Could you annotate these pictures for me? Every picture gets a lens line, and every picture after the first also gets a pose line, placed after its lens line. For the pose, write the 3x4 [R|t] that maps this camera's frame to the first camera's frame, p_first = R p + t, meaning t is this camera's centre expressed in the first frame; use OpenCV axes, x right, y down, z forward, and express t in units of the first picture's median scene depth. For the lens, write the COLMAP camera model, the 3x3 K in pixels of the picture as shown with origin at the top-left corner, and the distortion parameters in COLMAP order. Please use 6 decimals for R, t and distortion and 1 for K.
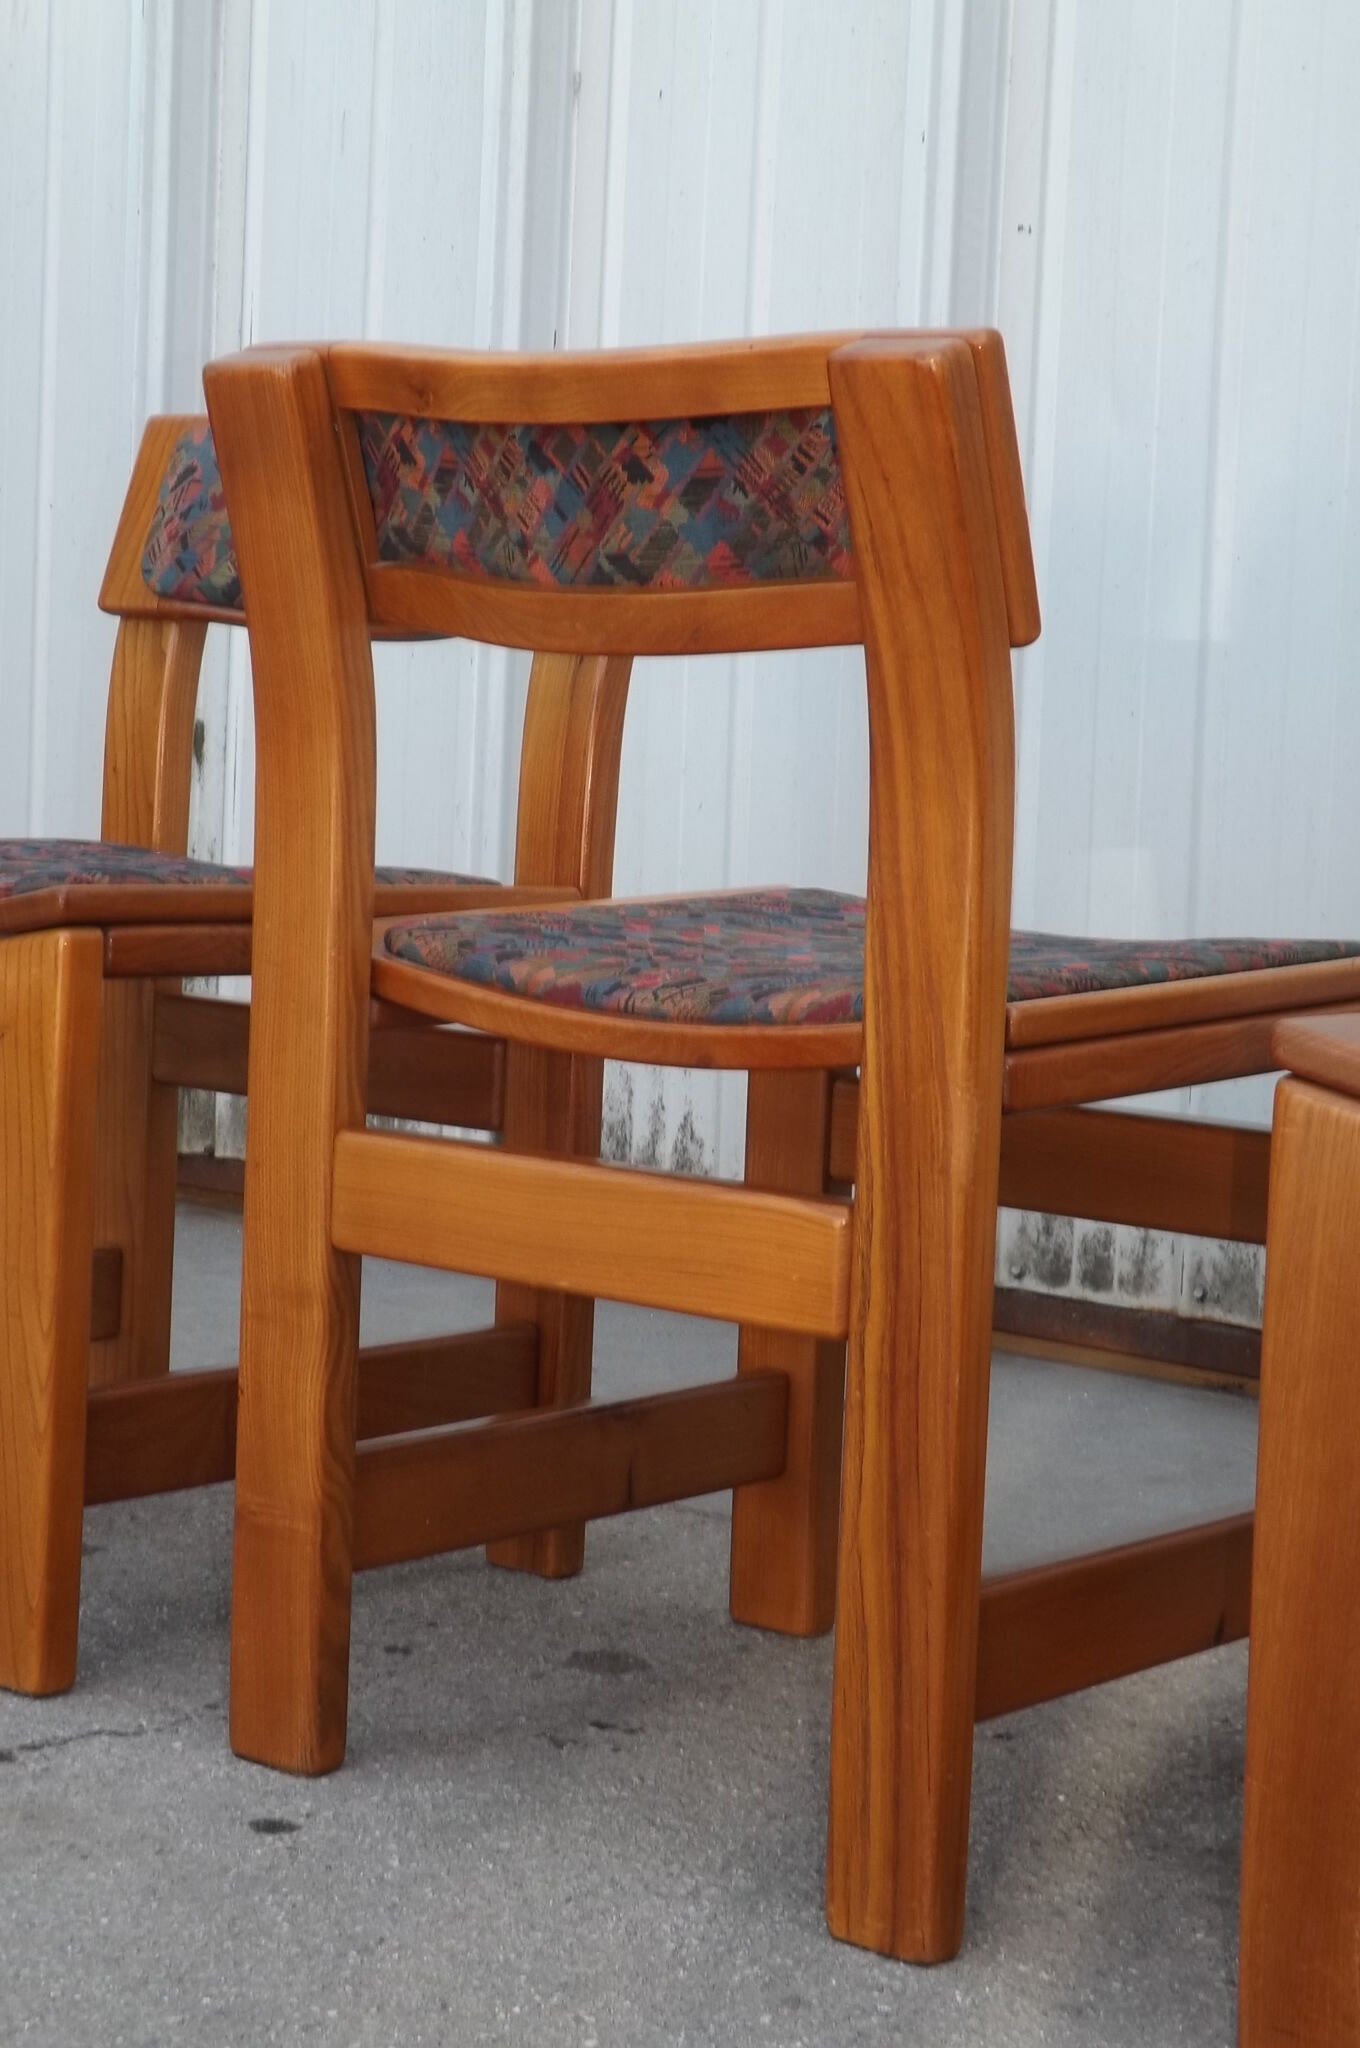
lens RADIAL K [[3978.3, 0, 669.0], [0, 3978.3, 970.8], [0, 0, 1]] dist [0.102936, 0.000000]
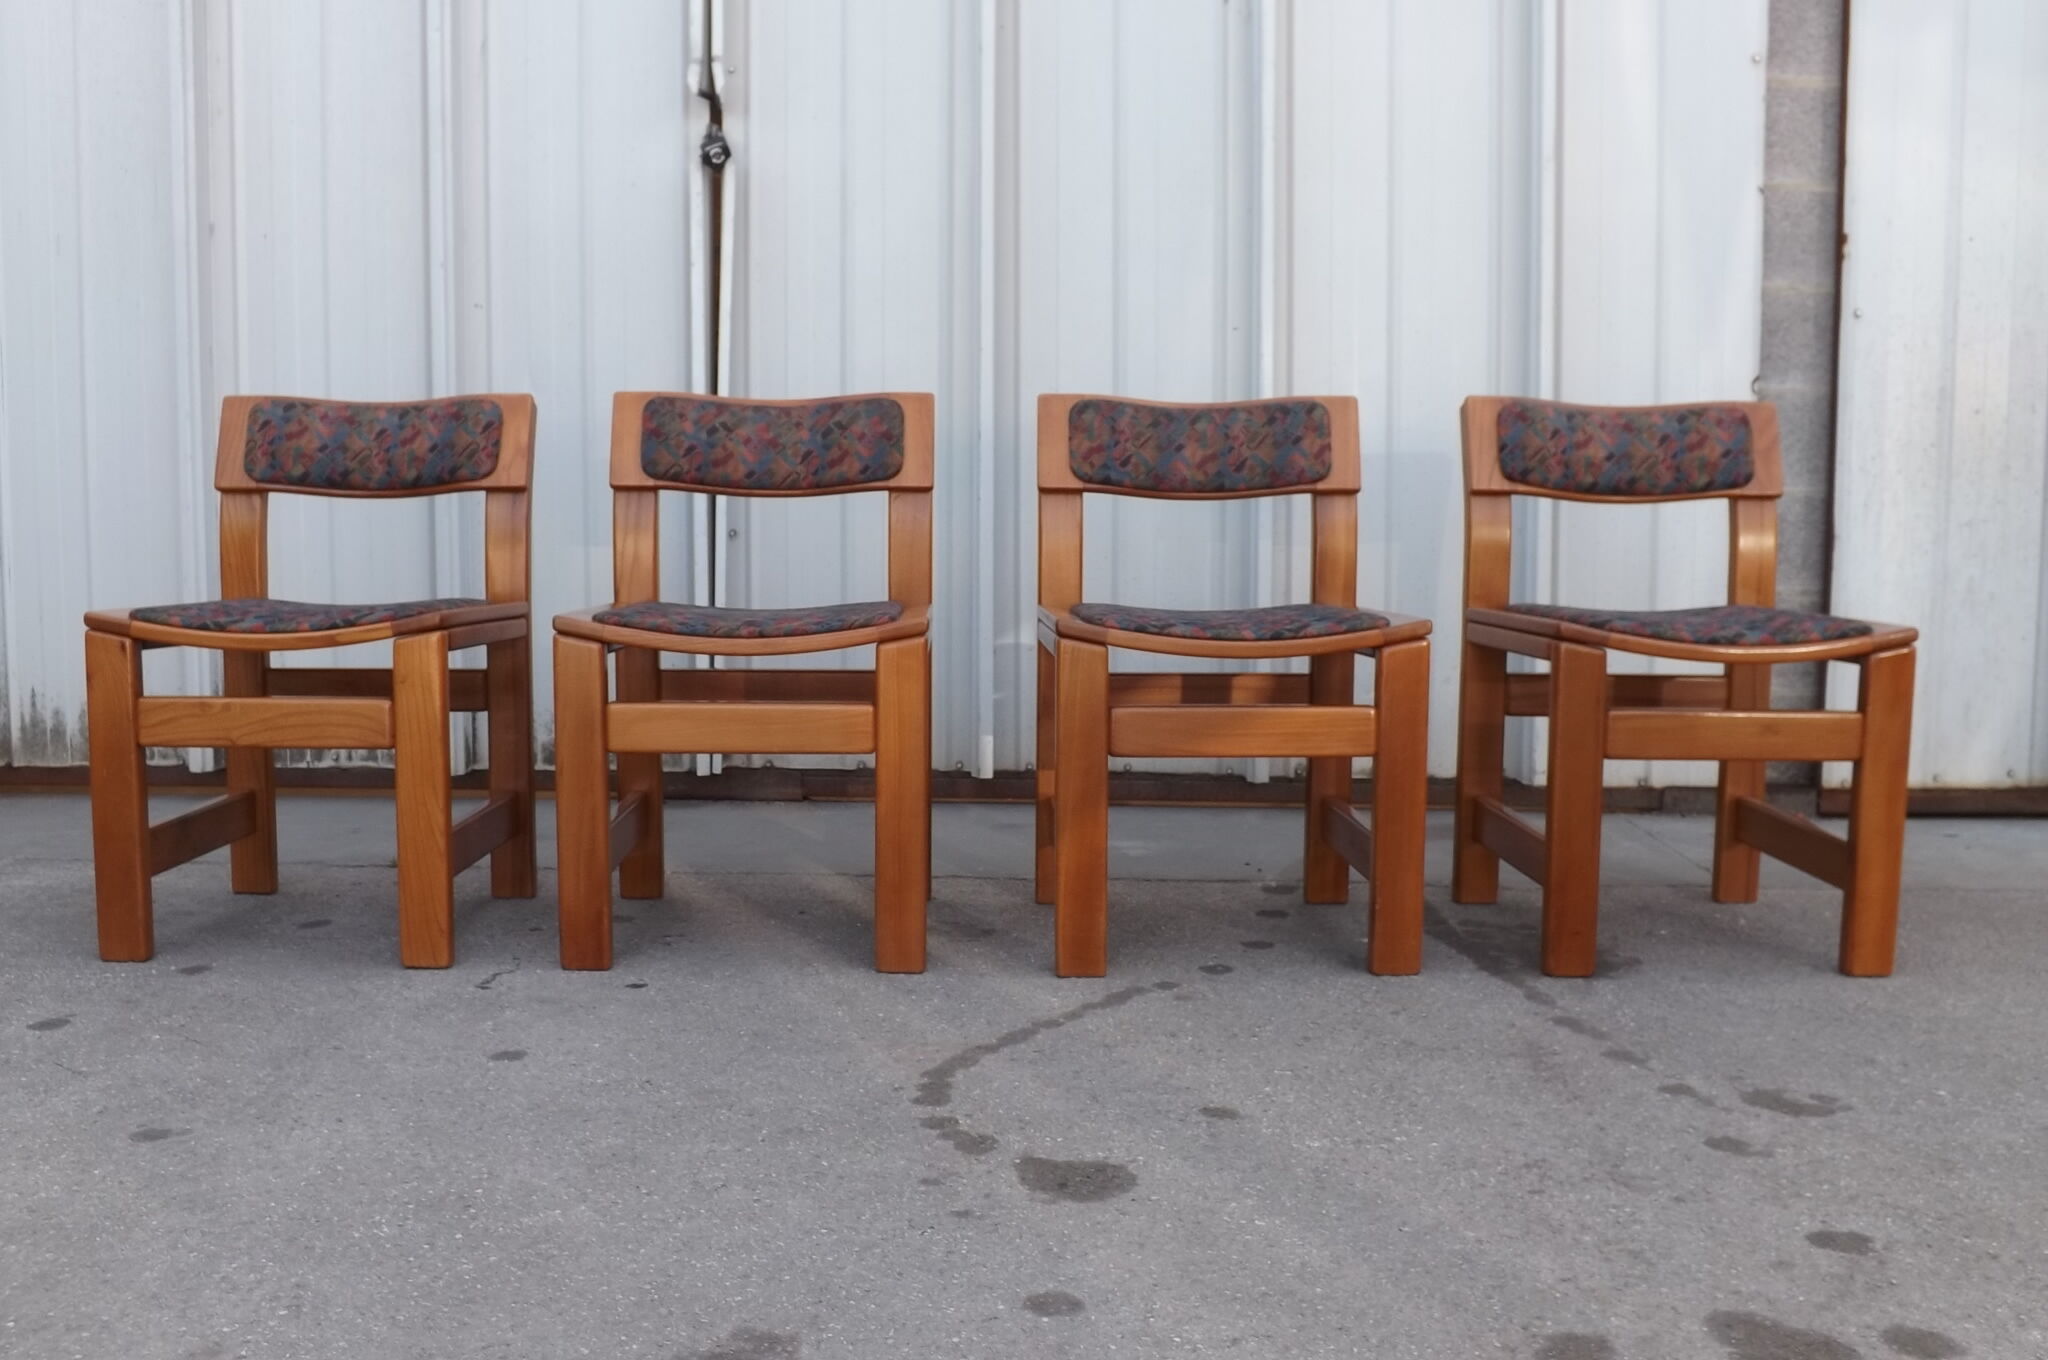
lens RADIAL K [[1939.9, 0, 975.1], [0, 1939.9, 702.9], [0, 0, 1]] dist [-0.074824, 0.000000]
pose [[0.770439, -0.105060, 0.628797, -0.660902], [0.078553, 0.994456, 0.069906, -0.024314], [-0.632655, -0.004464, 0.774421, -0.045570]]
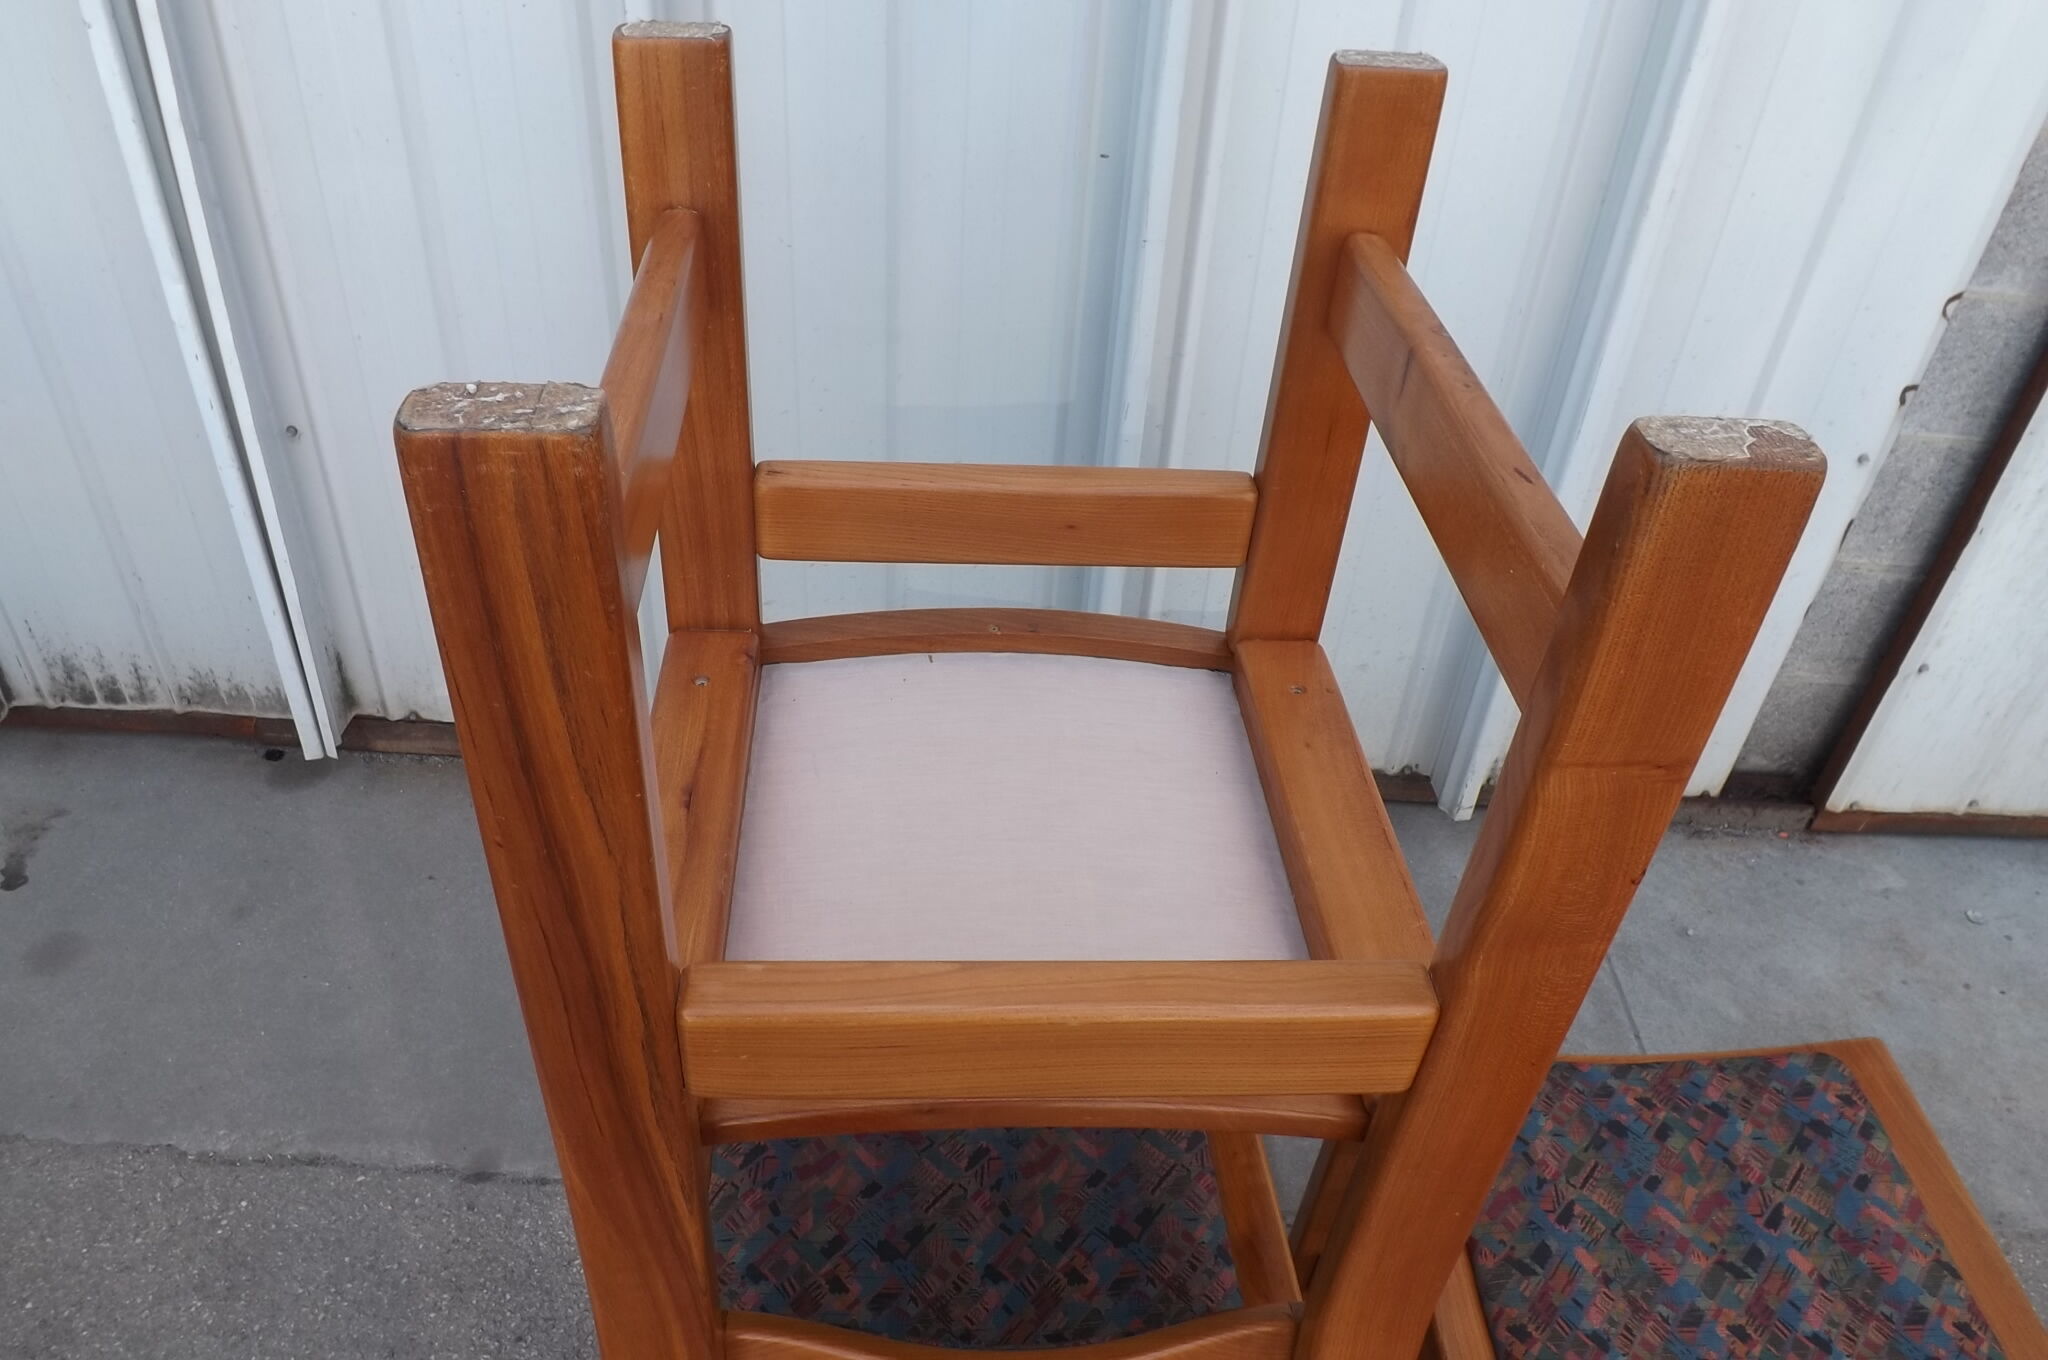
lens RADIAL K [[1464.9, 0, 985.4], [0, 1464.9, 672.7], [0, 0, 1]] dist [-0.061257, 0.011921]
pose [[0.747389, -0.413489, 0.520035, 0.121493], [0.029534, 0.802633, 0.595742, -0.455539], [-0.663730, -0.429892, 0.612091, 0.641809]]
